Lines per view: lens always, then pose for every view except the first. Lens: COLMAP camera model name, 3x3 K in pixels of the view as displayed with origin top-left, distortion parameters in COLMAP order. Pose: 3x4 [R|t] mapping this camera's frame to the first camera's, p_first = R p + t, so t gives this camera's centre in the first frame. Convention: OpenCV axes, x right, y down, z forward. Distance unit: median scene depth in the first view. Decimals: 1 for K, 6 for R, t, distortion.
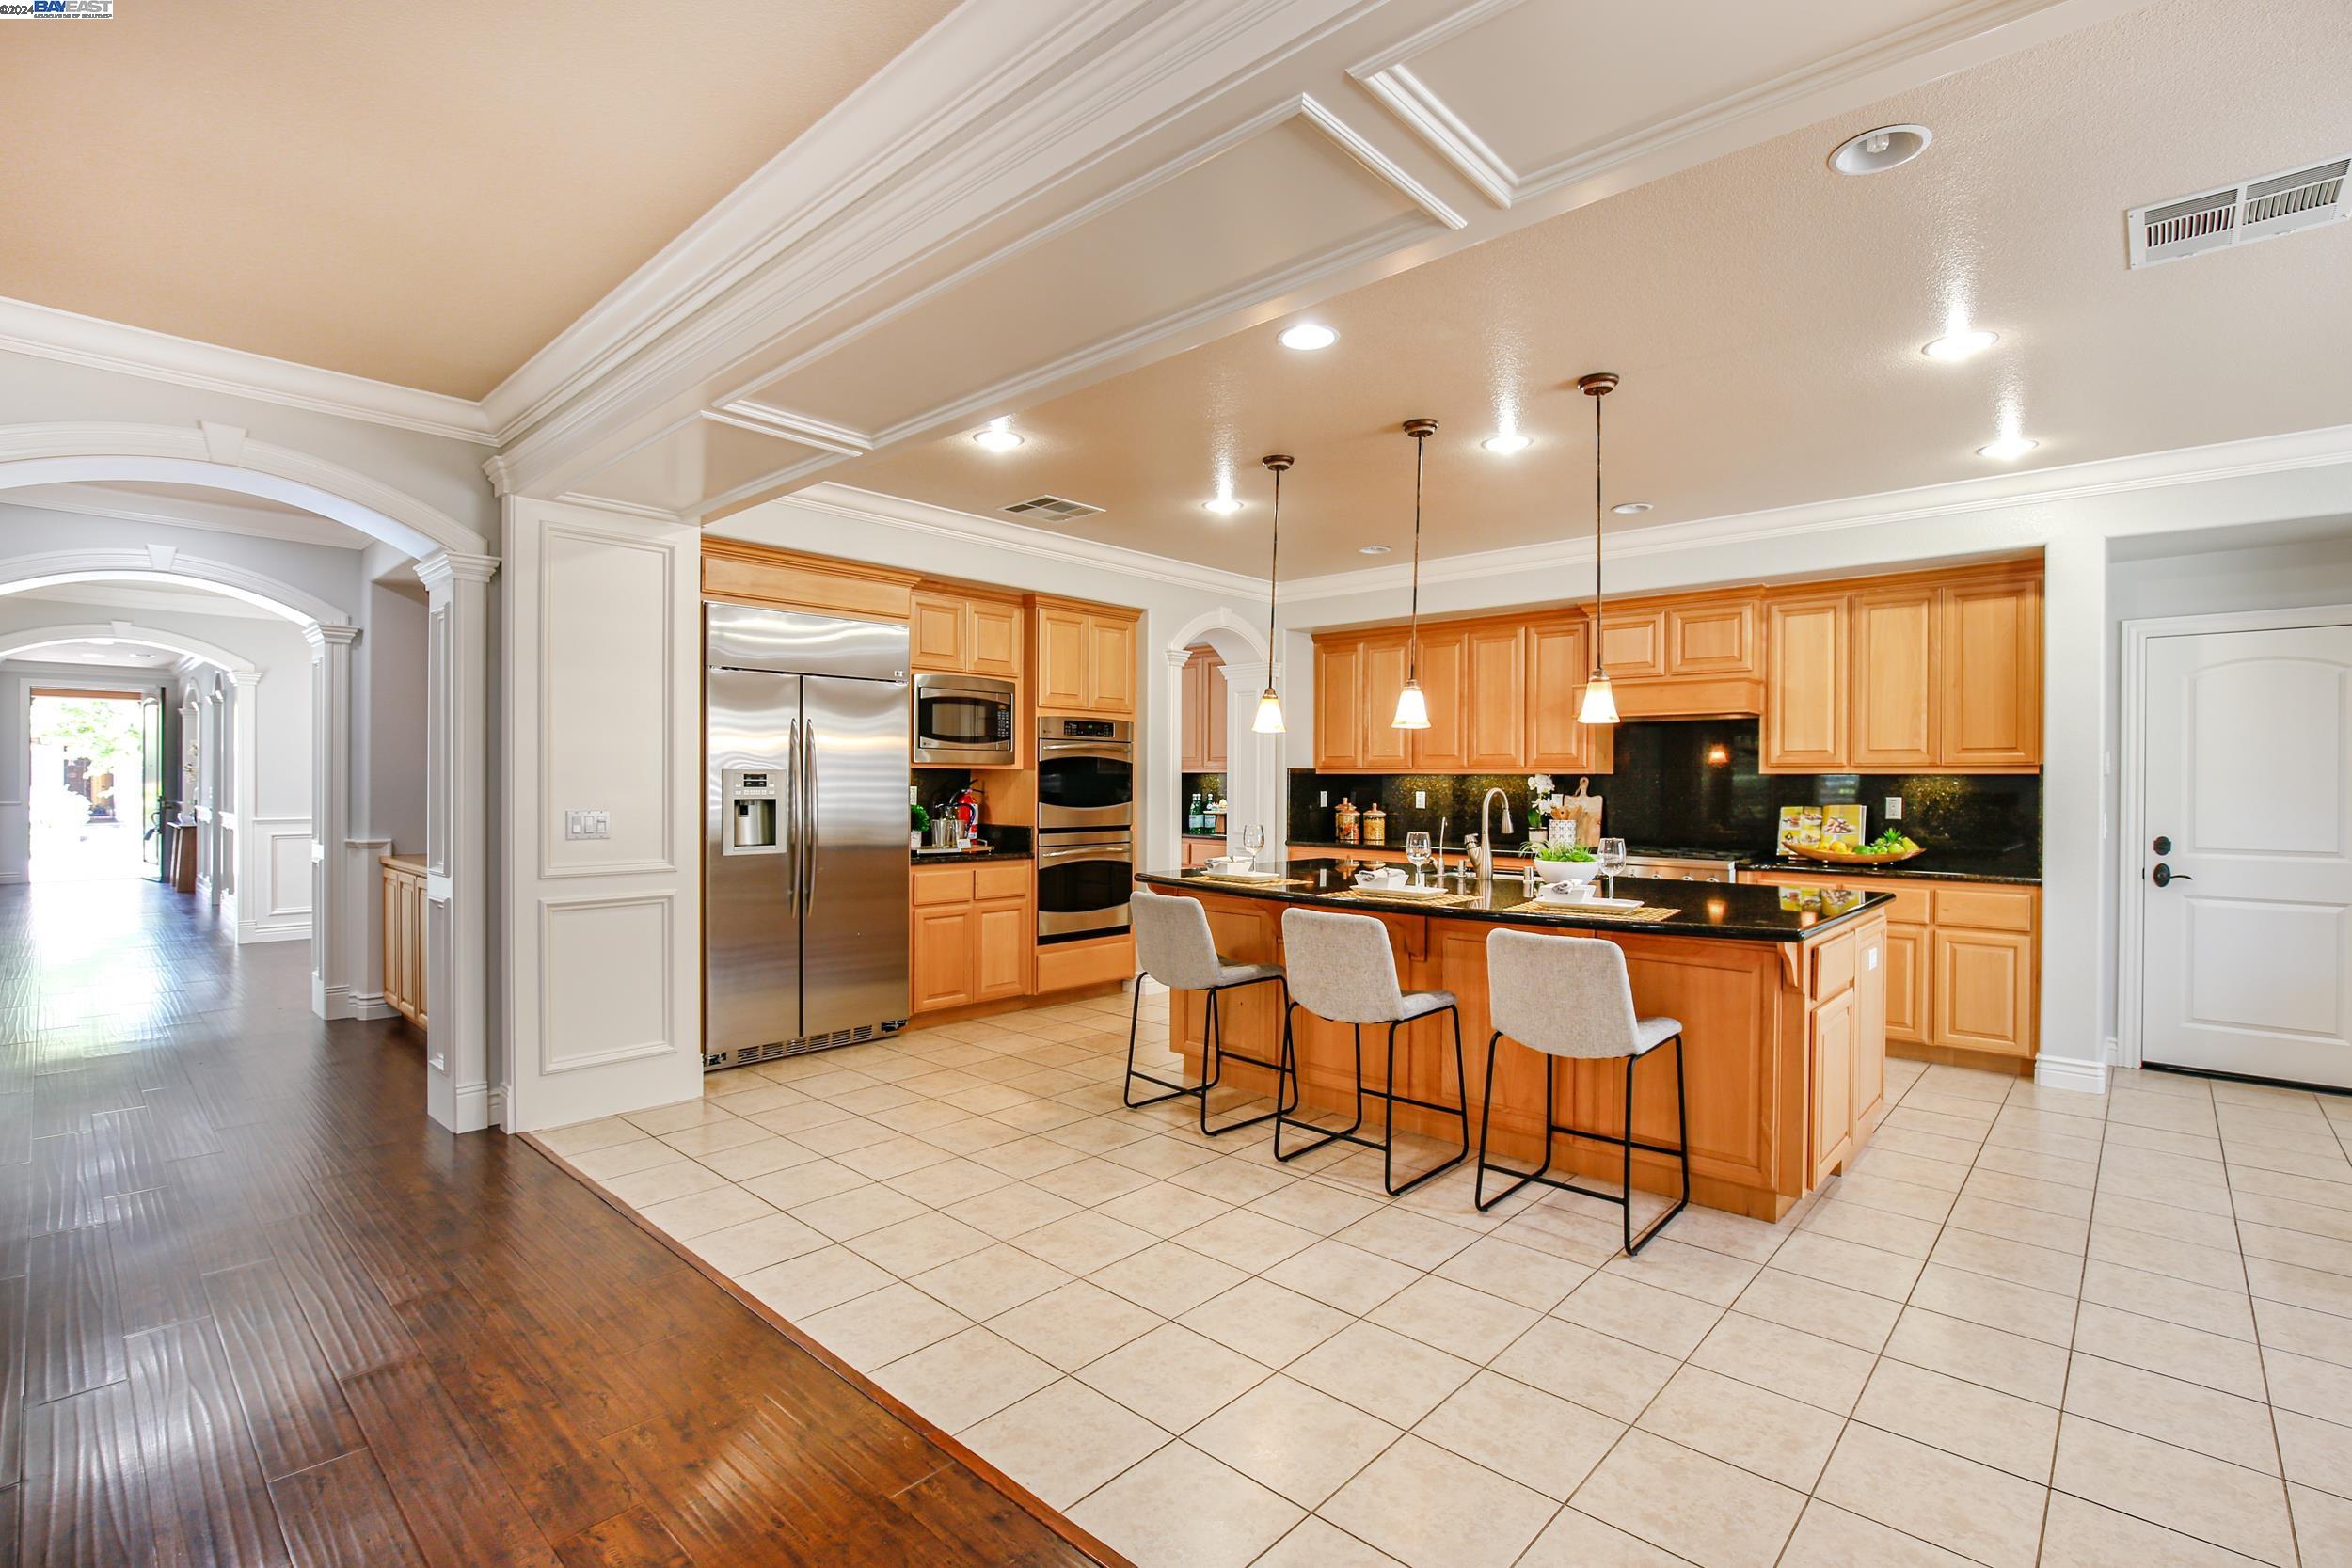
lens RADIAL K [[1151.4, 0, 1029.4], [0, 1151.4, 786.6], [0, 0, 1]] dist [-0.035037, 0.000601]
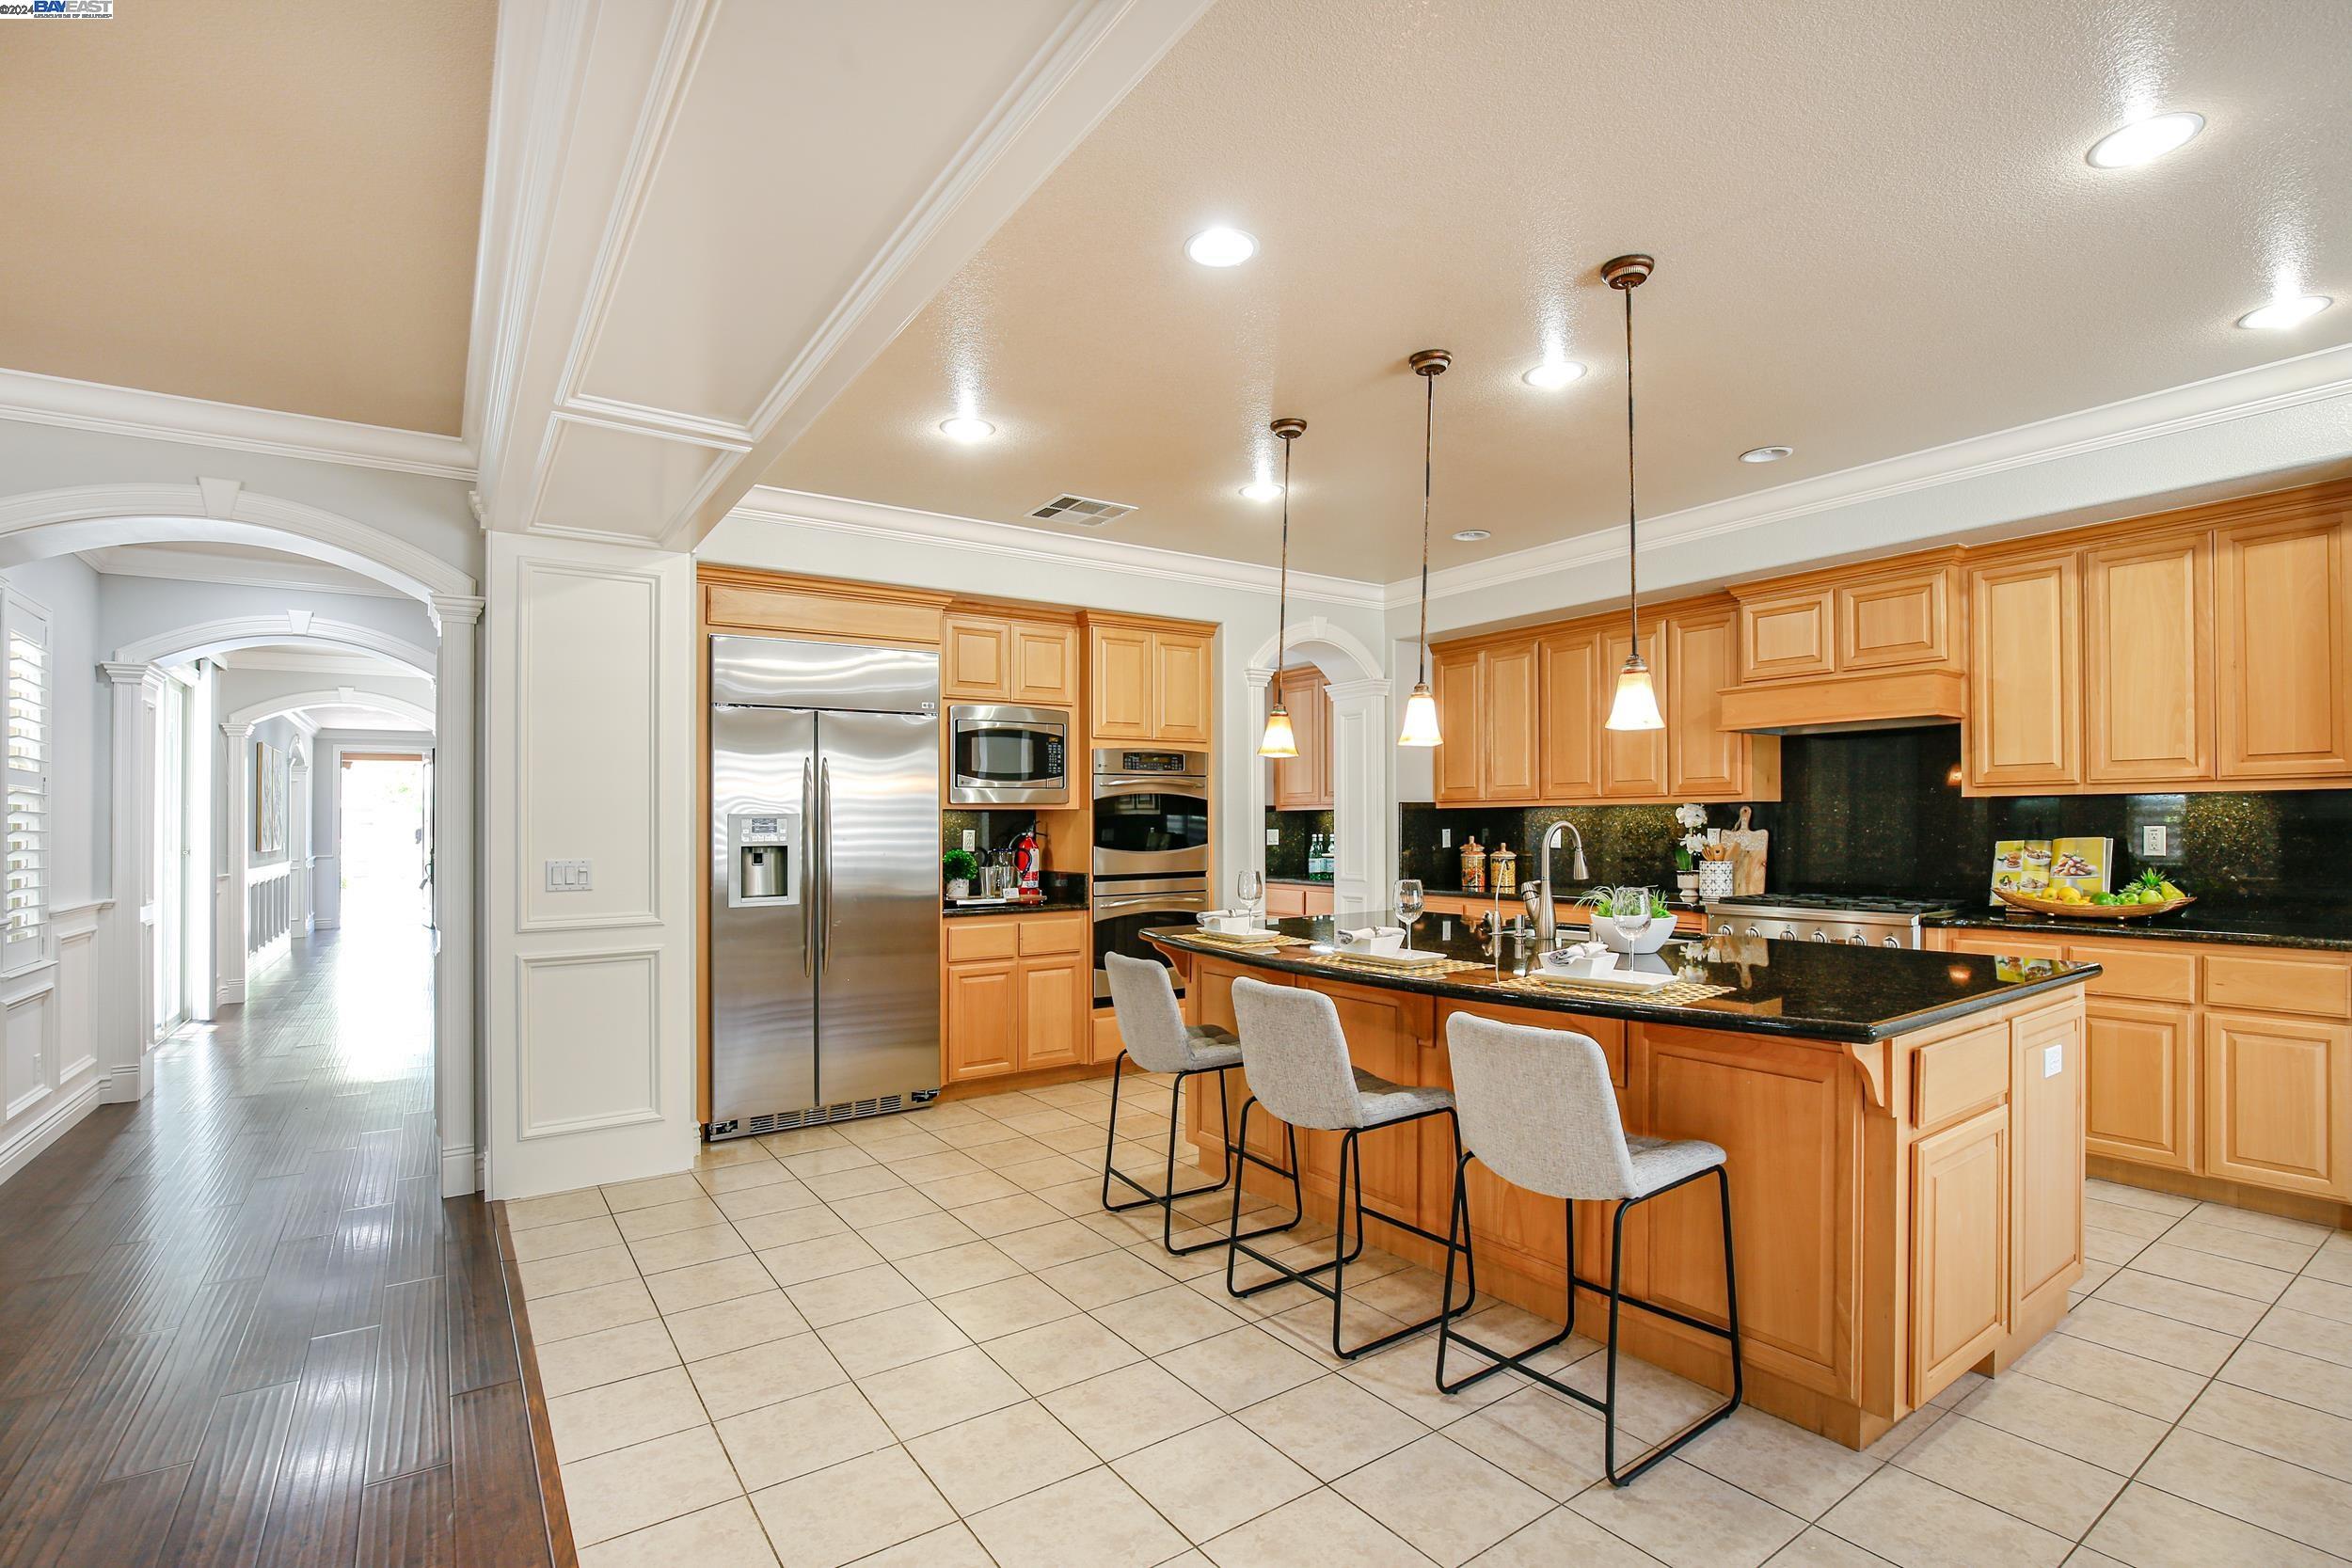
lens RADIAL K [[1151.4, 0, 1117.8], [0, 1151.4, 823.9], [0, 0, 1]] dist [-0.035037, 0.000601]
pose [[0.982460, -0.015231, -0.185853, 0.239450], [0.014166, 0.999875, -0.007056, 0.003795], [0.185937, 0.004299, 0.982552, 0.168774]]
